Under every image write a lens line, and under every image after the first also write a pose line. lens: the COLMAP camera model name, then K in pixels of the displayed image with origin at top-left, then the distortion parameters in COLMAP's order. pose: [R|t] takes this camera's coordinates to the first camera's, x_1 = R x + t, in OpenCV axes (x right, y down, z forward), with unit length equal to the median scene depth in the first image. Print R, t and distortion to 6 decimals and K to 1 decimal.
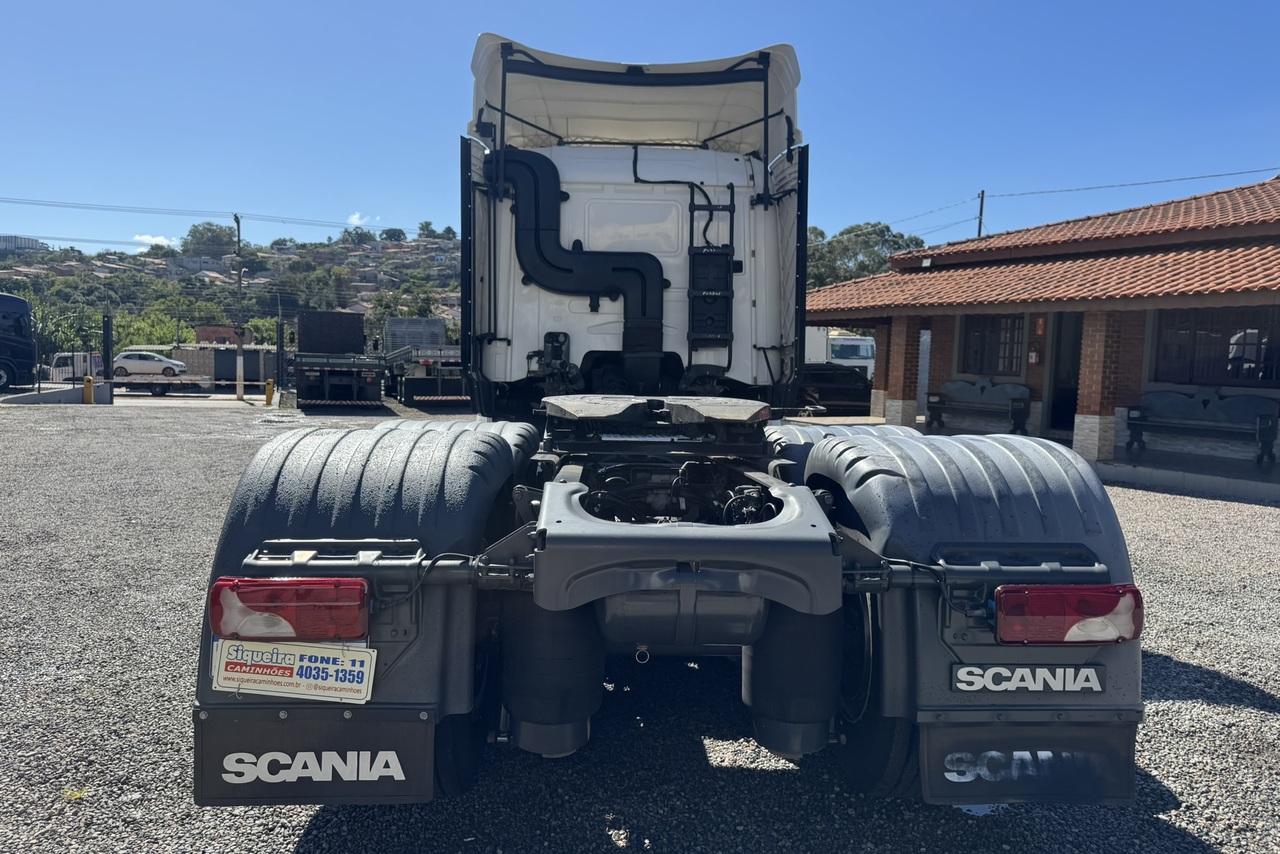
lens RADIAL K [[890.7, 0, 640.0], [0, 890.7, 427.0], [0, 0, 1]] dist [0.153620, -0.279245]
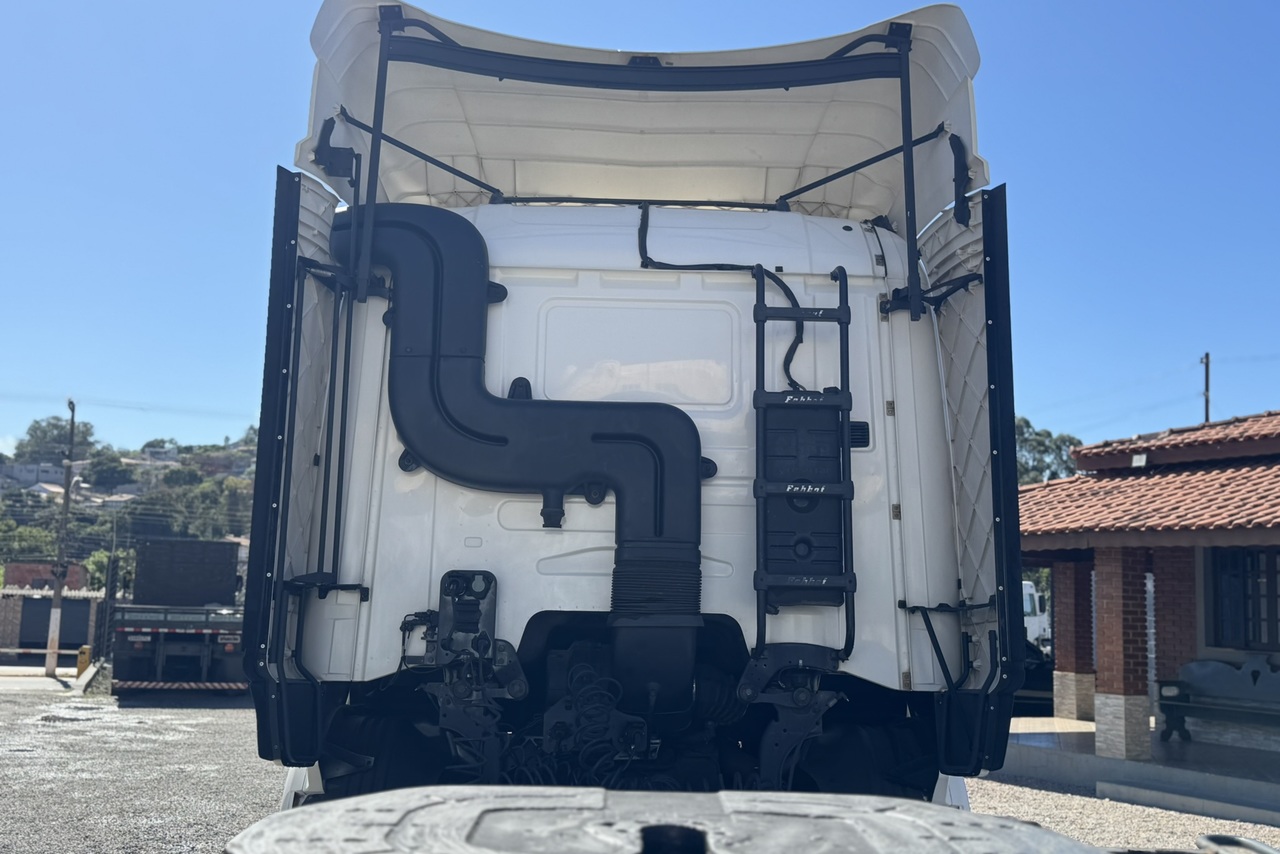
lens RADIAL K [[1301.3, 0, 642.5], [0, 1301.3, 445.1], [0, 0, 1]] dist [0.089756, -0.034089]
pose [[0.999806, 0.002074, -0.019586, 0.008676], [-0.005949, 0.979797, -0.199906, -0.035416], [0.018776, 0.199983, 0.979619, 0.325156]]
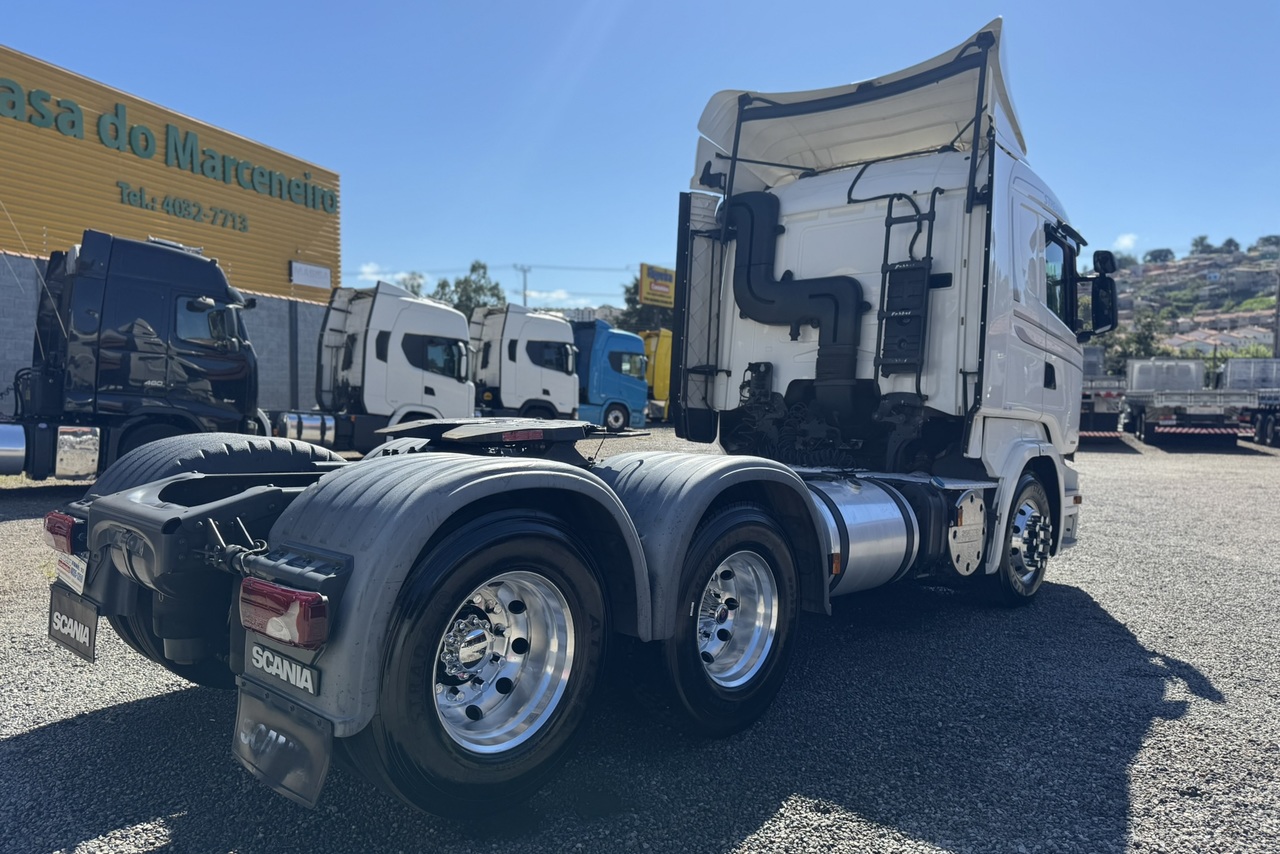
lens RADIAL K [[890.7, 0, 640.0], [0, 890.7, 427.0], [0, 0, 1]] dist [0.153620, -0.279245]
pose [[0.715861, 0.018387, -0.698001, 0.511677], [-0.044883, 0.998798, -0.019721, -0.005550], [0.696799, 0.045446, 0.715825, 0.167929]]
